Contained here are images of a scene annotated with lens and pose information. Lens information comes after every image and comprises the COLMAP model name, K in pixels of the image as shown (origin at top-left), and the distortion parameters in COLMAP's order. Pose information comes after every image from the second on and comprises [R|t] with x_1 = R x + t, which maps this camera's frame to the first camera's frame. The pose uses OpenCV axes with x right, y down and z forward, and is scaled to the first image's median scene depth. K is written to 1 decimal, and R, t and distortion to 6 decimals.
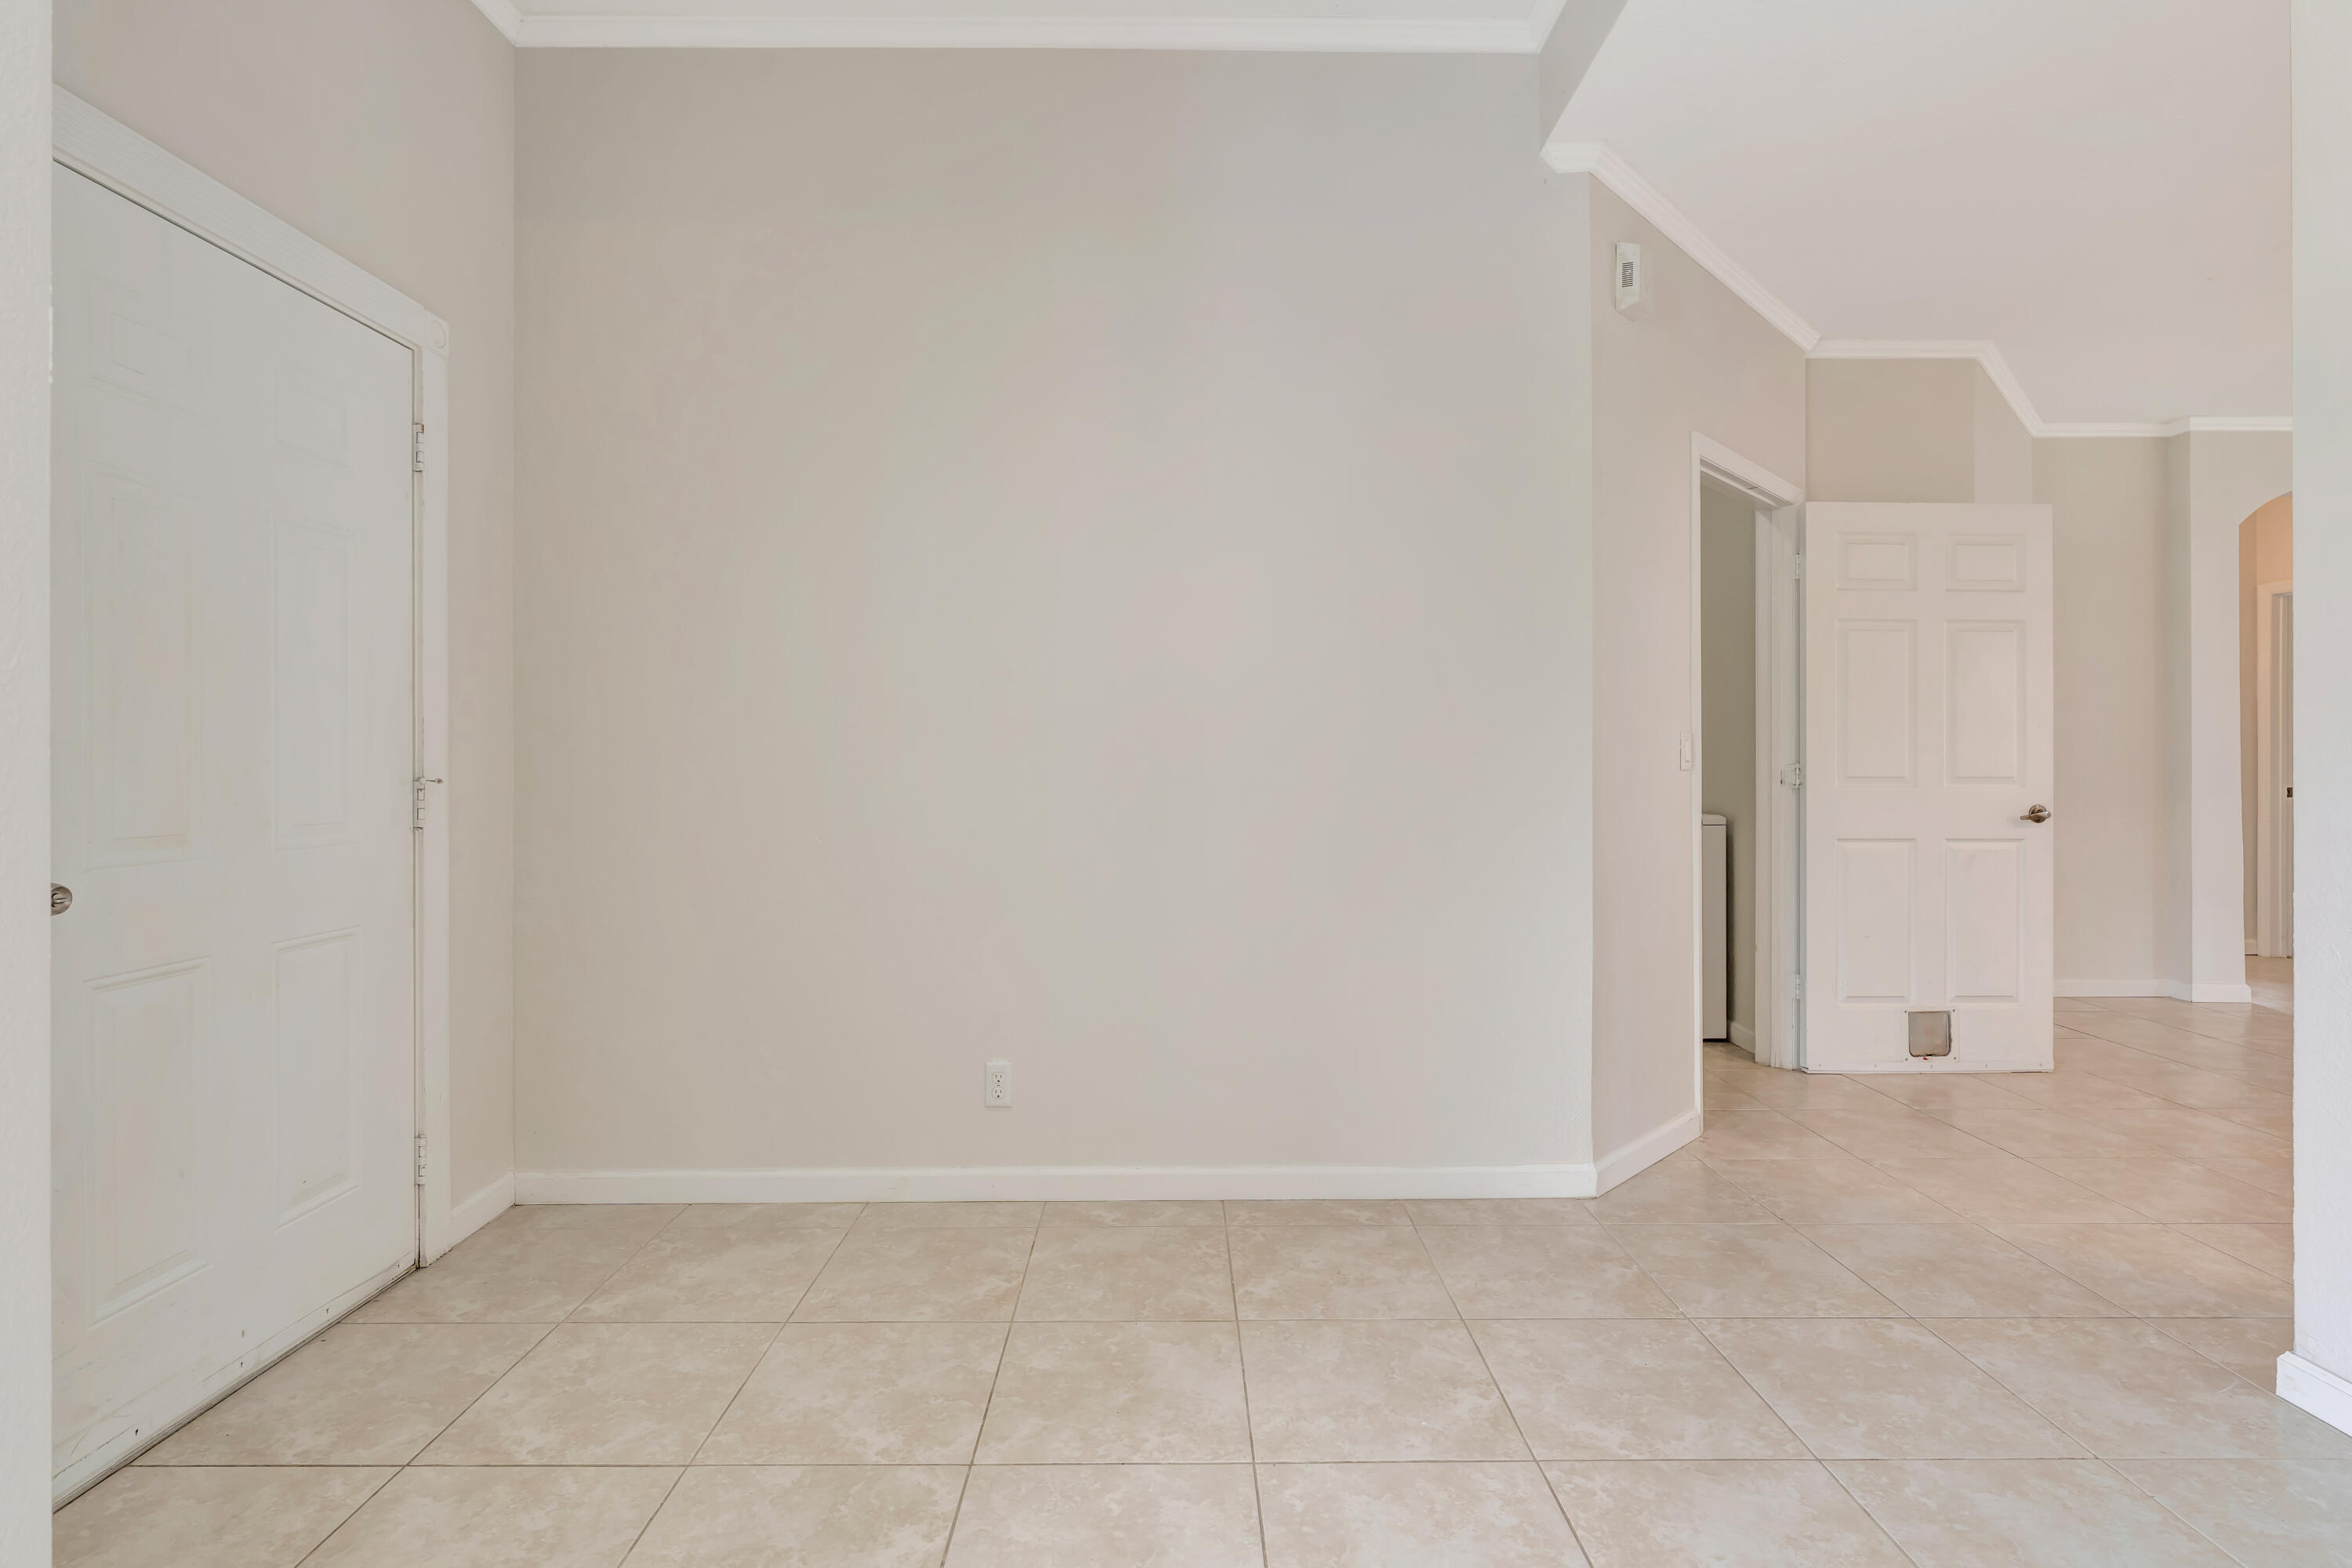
lens RADIAL K [[1107.0, 0, 1174.7], [0, 1107.0, 769.1], [0, 0, 1]] dist [-0.001629, 0.000210]
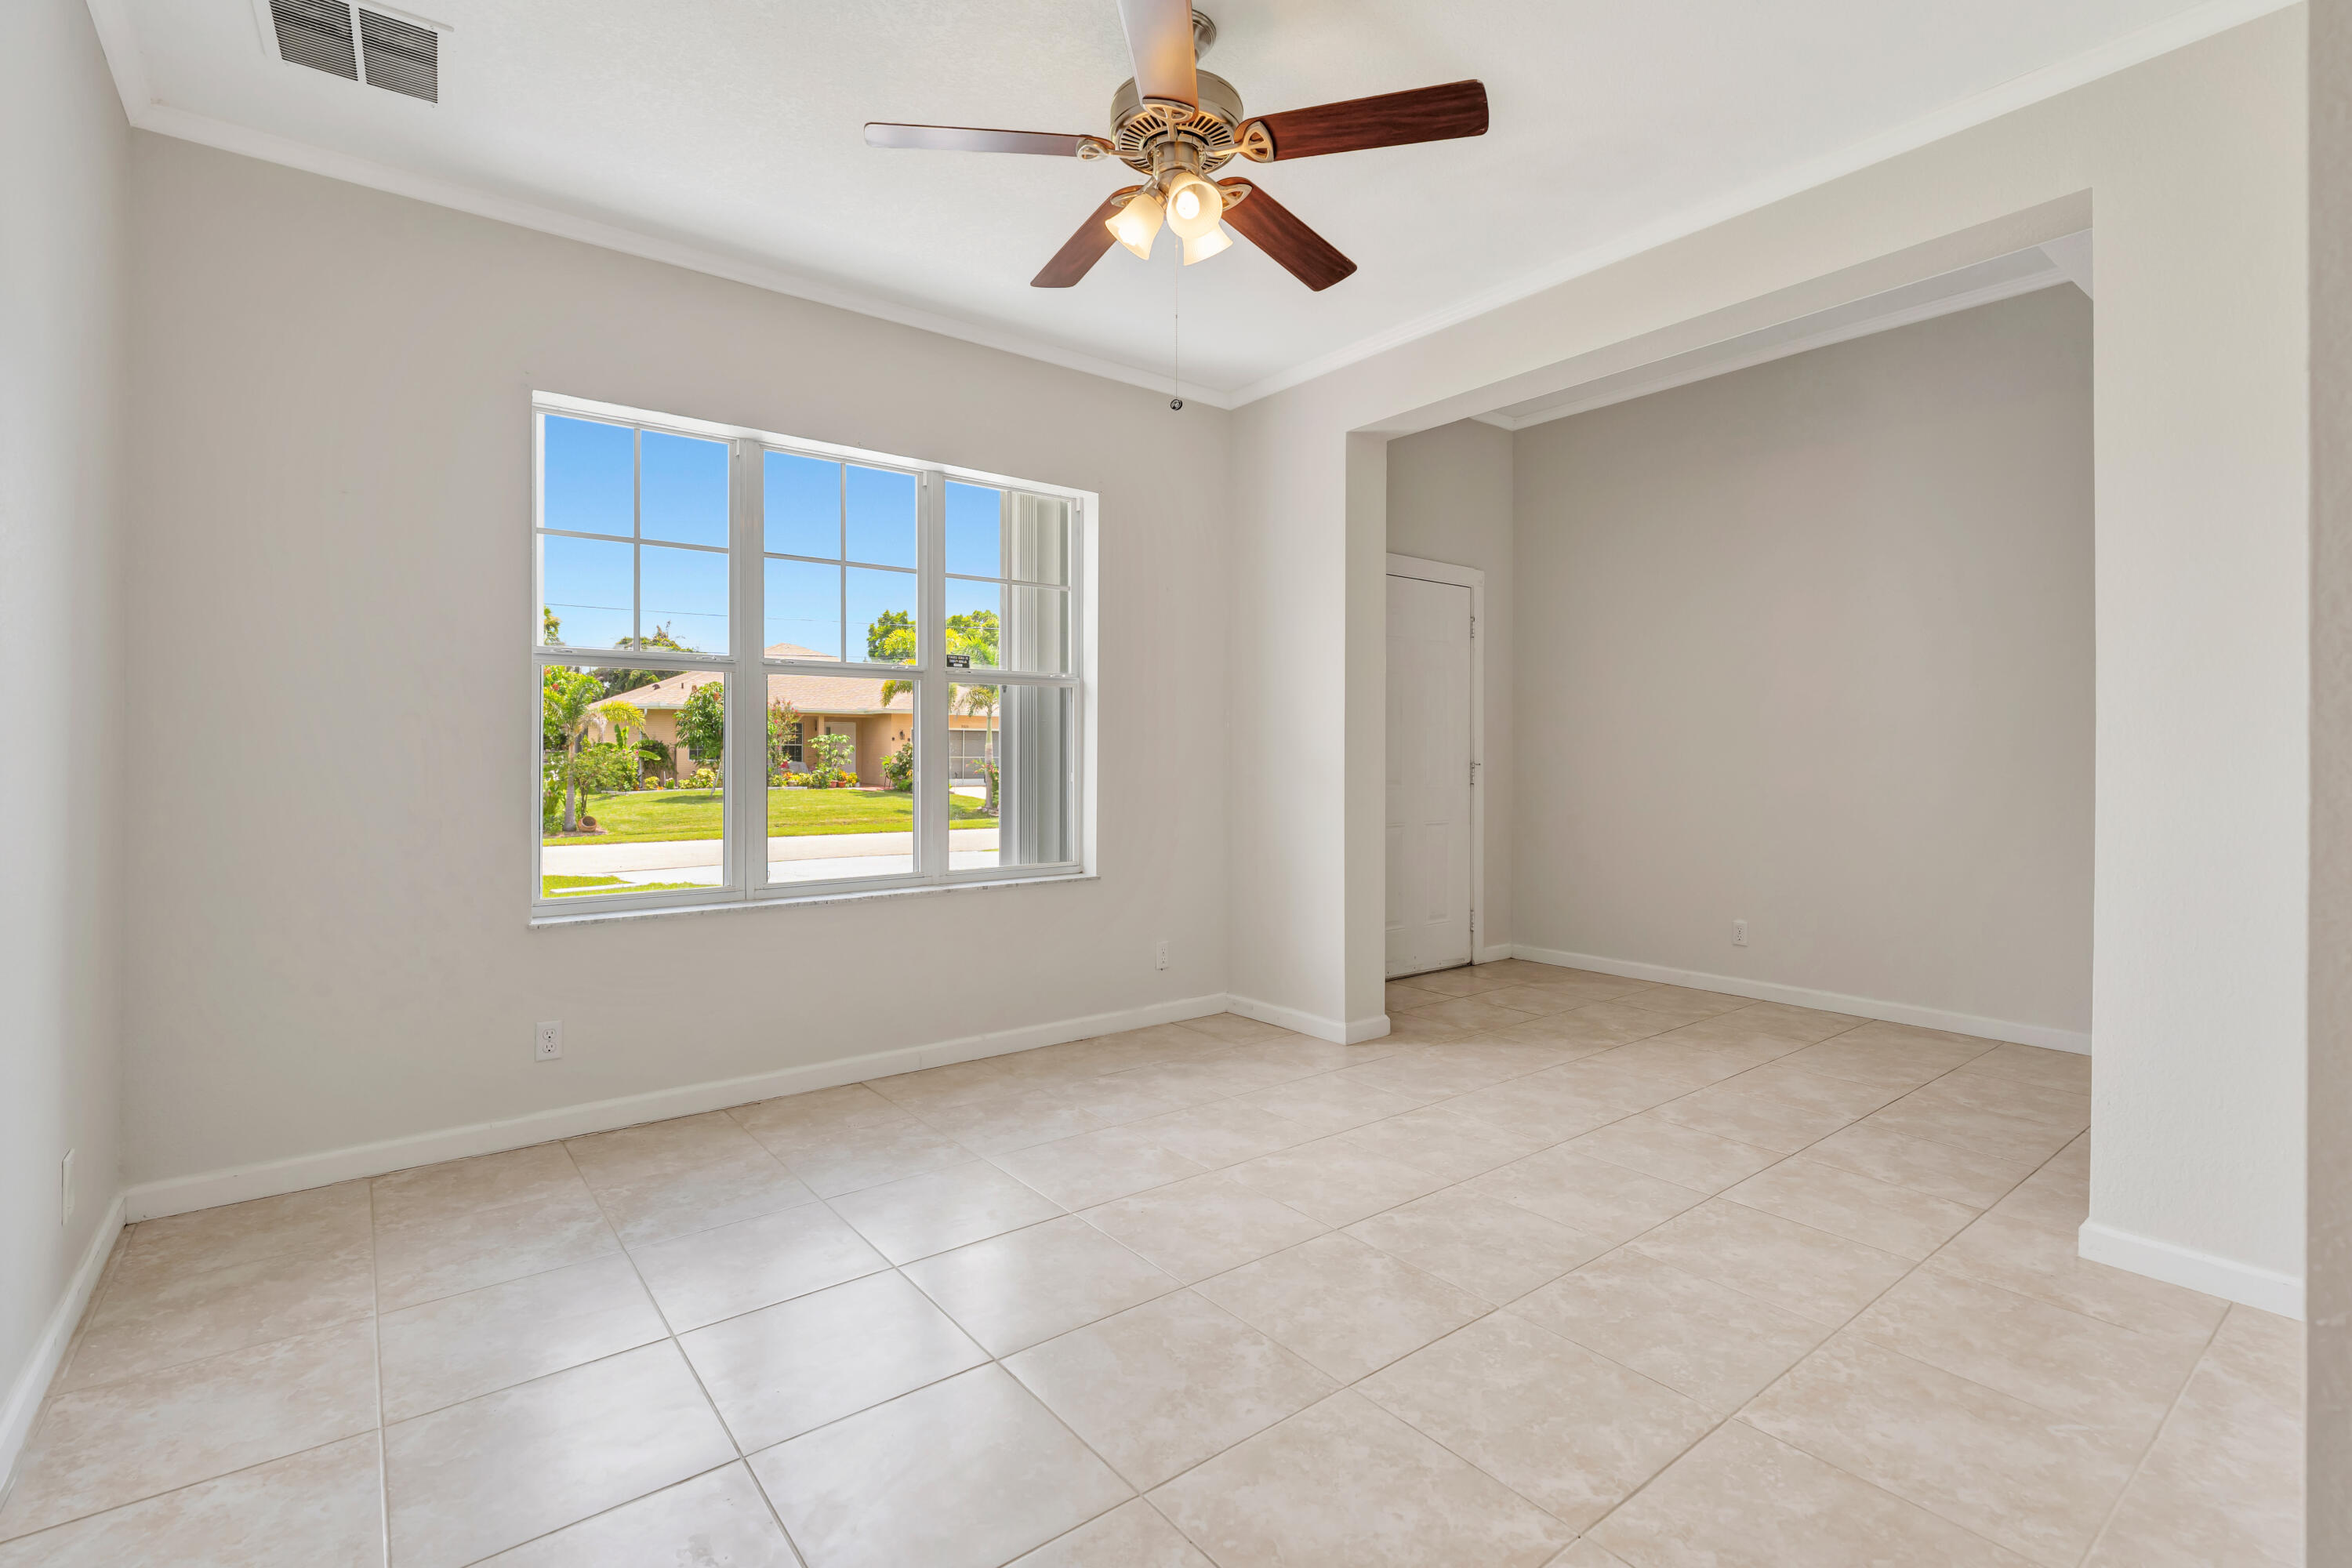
lens RADIAL K [[1068.9, 0, 1172.4], [0, 1068.9, 752.2], [0, 0, 1]] dist [-0.004985, 0.001278]
pose [[0.615587, 0.000359, -0.788069, 0.561820], [-0.007134, 0.999961, -0.005117, 0.001042], [0.788037, 0.008772, 0.615566, -0.711576]]
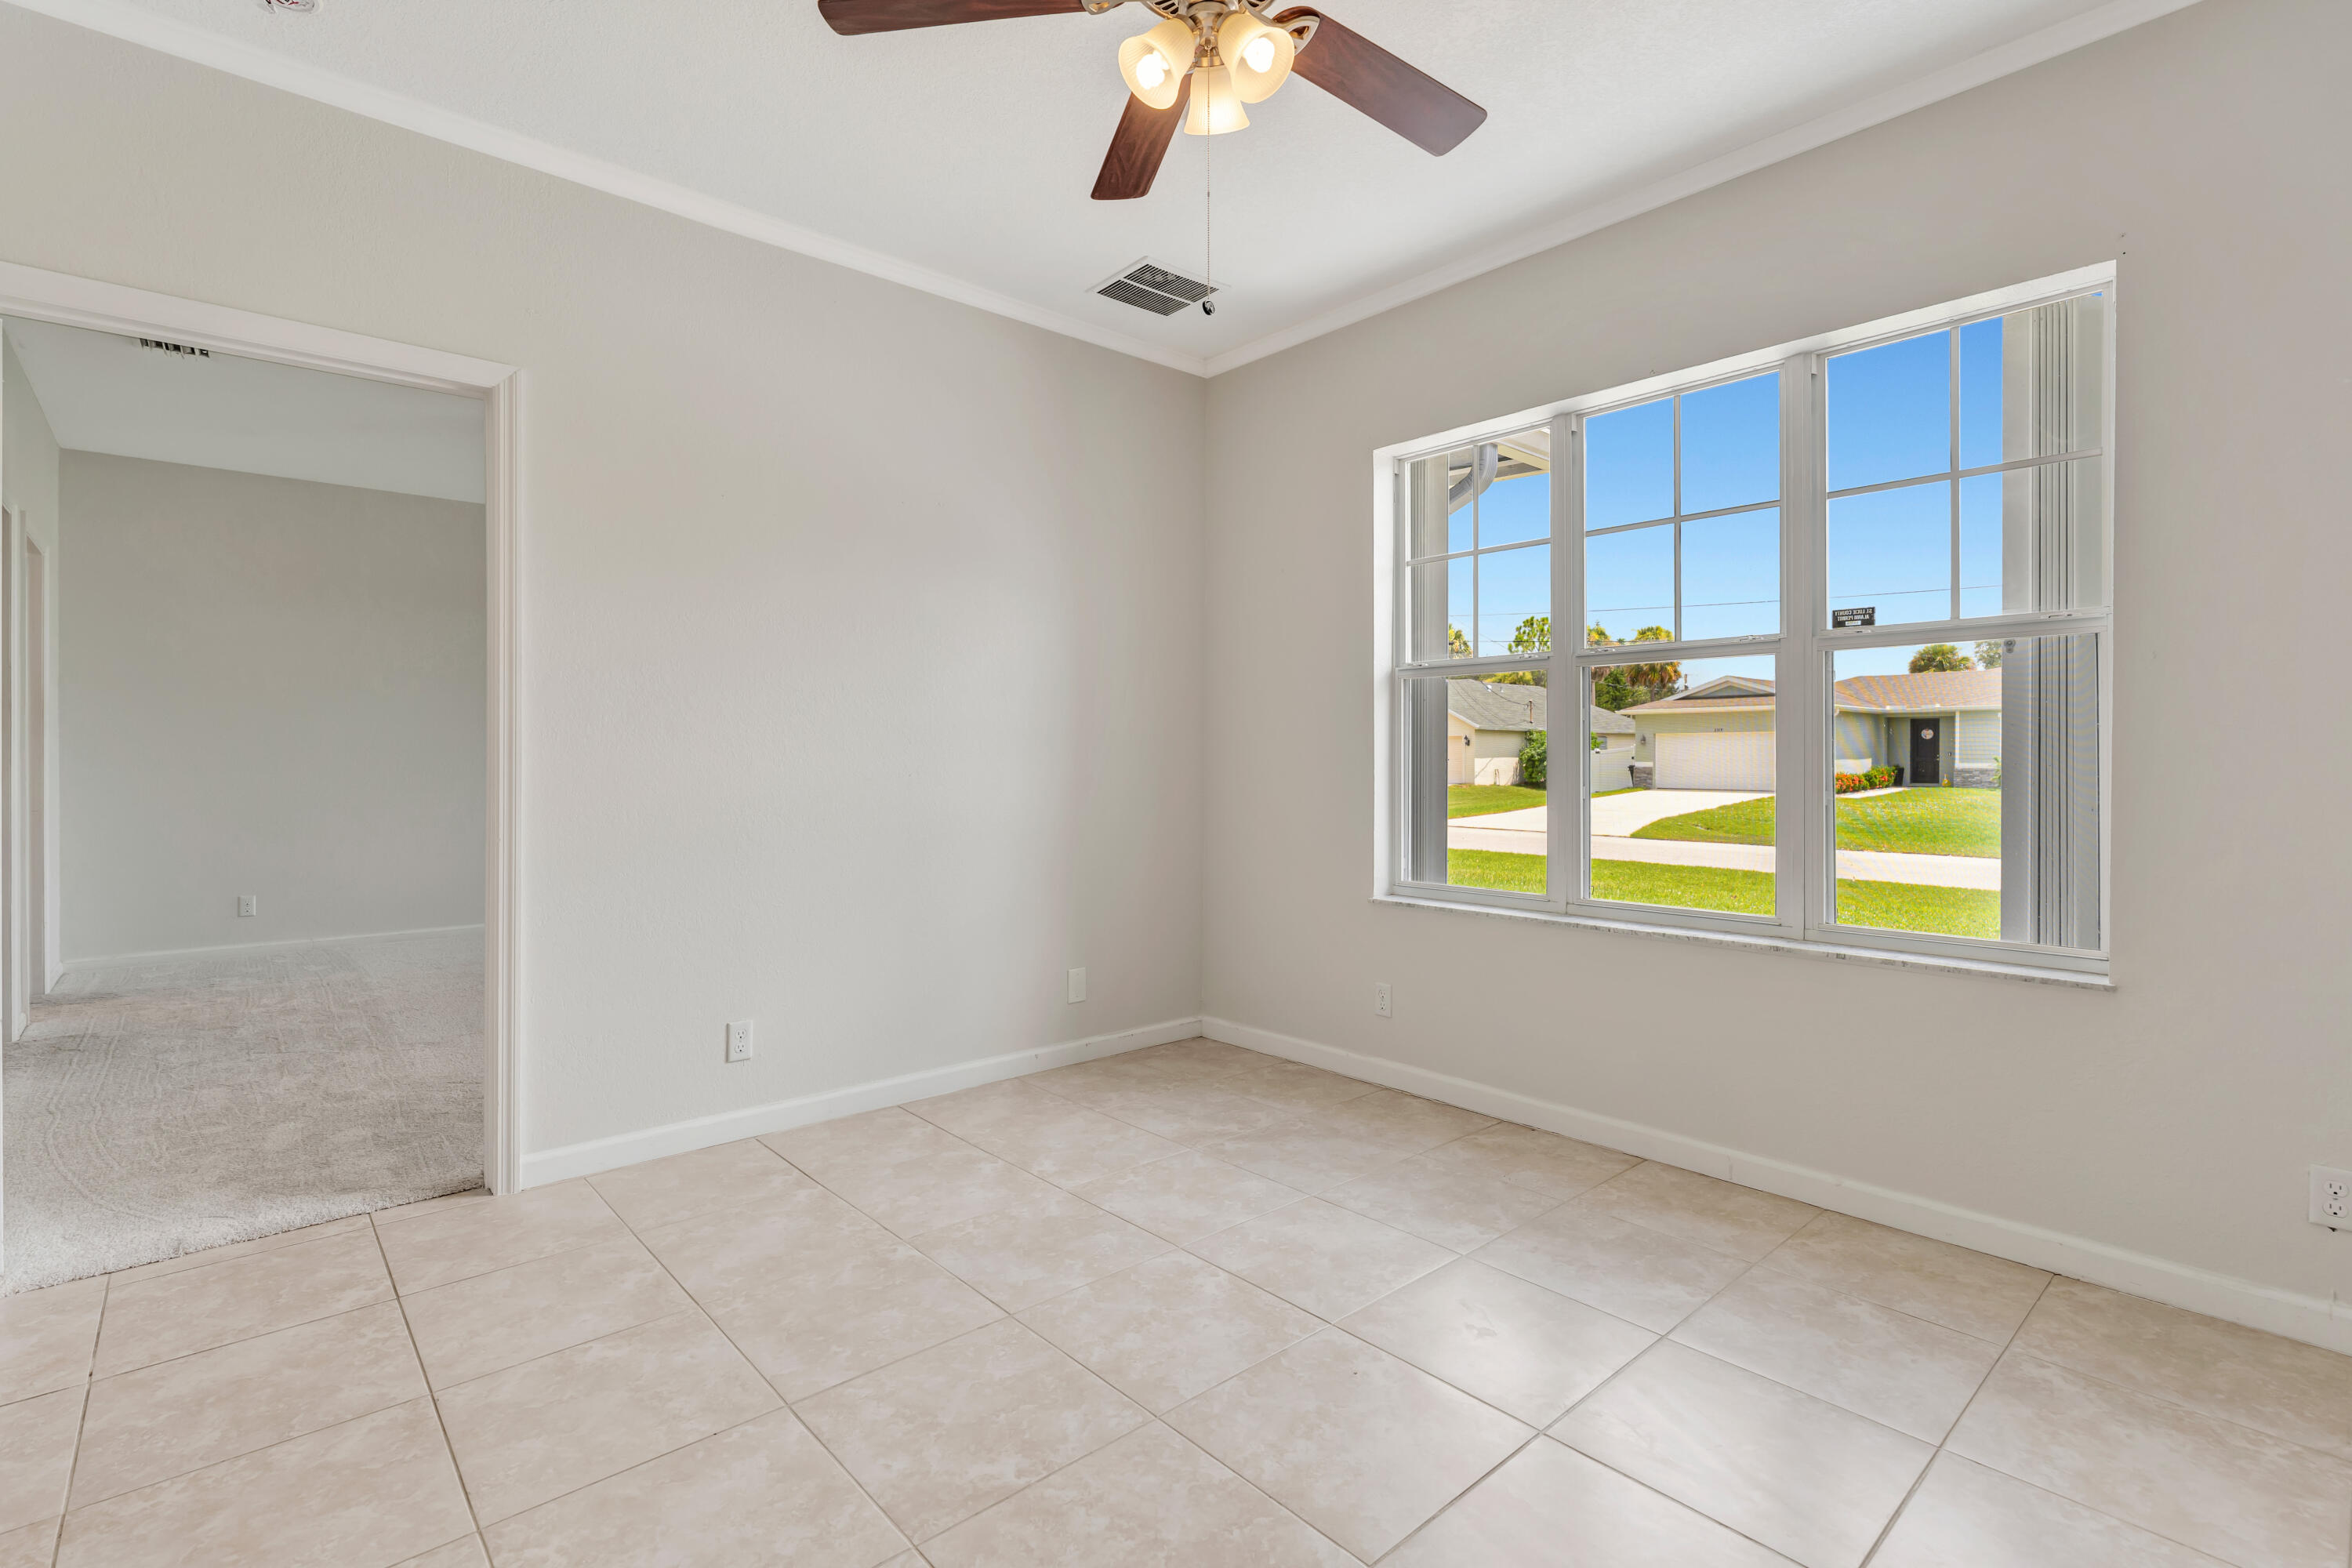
lens RADIAL K [[1093.1, 0, 1178.9], [0, 1093.1, 758.7], [0, 0, 1]] dist [-0.002970, 0.000083]
pose [[-0.743870, 0.003632, -0.668315, 0.397160], [-0.002198, 0.999967, 0.007881, -0.003985], [0.668321, 0.007331, -0.743837, 0.131578]]
